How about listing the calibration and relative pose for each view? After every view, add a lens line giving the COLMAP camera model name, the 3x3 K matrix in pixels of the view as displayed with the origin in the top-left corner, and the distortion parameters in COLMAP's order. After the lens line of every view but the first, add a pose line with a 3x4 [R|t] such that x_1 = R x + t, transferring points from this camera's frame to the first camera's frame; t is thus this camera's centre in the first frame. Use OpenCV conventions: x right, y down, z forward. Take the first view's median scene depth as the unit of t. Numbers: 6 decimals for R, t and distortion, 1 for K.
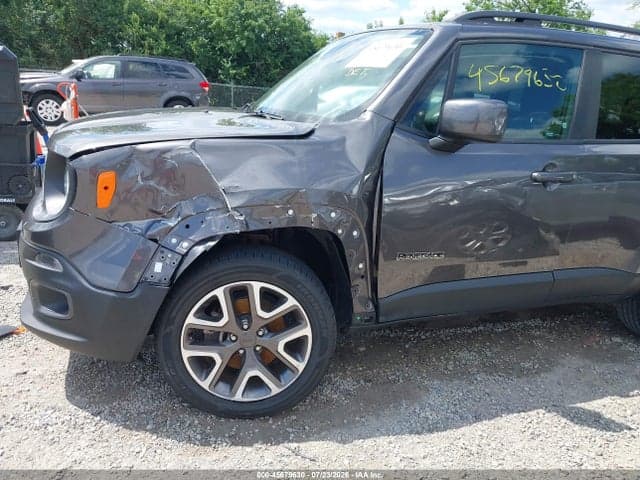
lens RADIAL K [[512.7, 0, 316.6], [0, 512.7, 239.2], [0, 0, 1]] dist [0.077609, -0.095380]
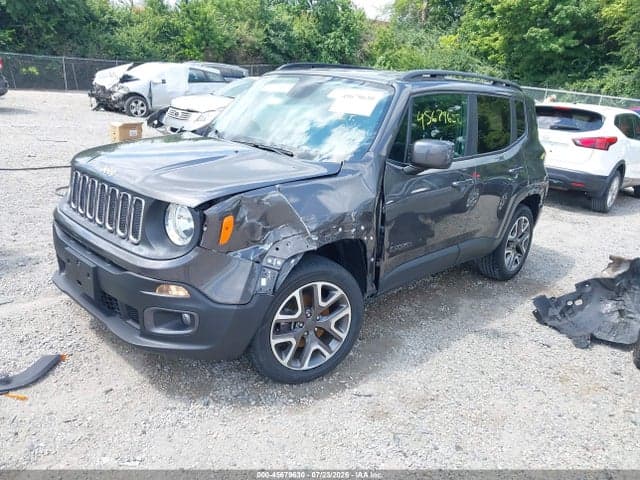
lens RADIAL K [[512.7, 0, 316.6], [0, 512.7, 239.2], [0, 0, 1]] dist [0.077609, -0.095380]
pose [[0.914659, -0.113841, 0.387864, -0.613937], [0.089379, 0.992731, 0.080599, -0.135819], [-0.394220, -0.039053, 0.918186, -0.247999]]
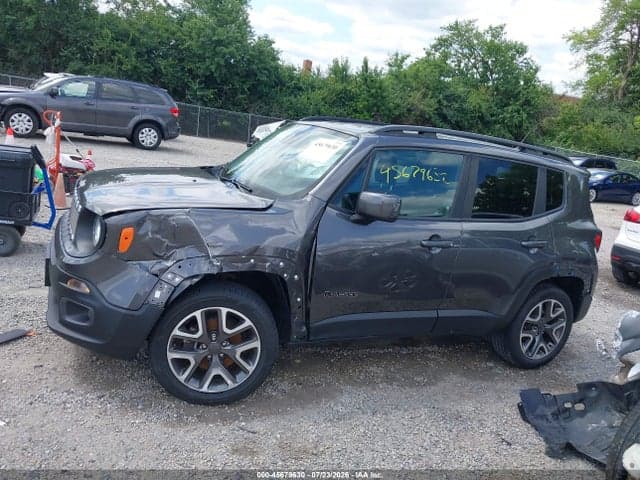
lens RADIAL K [[512.7, 0, 316.6], [0, 512.7, 239.2], [0, 0, 1]] dist [0.077609, -0.095380]
pose [[0.993994, 0.068680, 0.085203, 0.003117], [-0.065162, 0.996930, -0.043411, -0.058978], [-0.087923, 0.037598, 0.995417, -0.439384]]
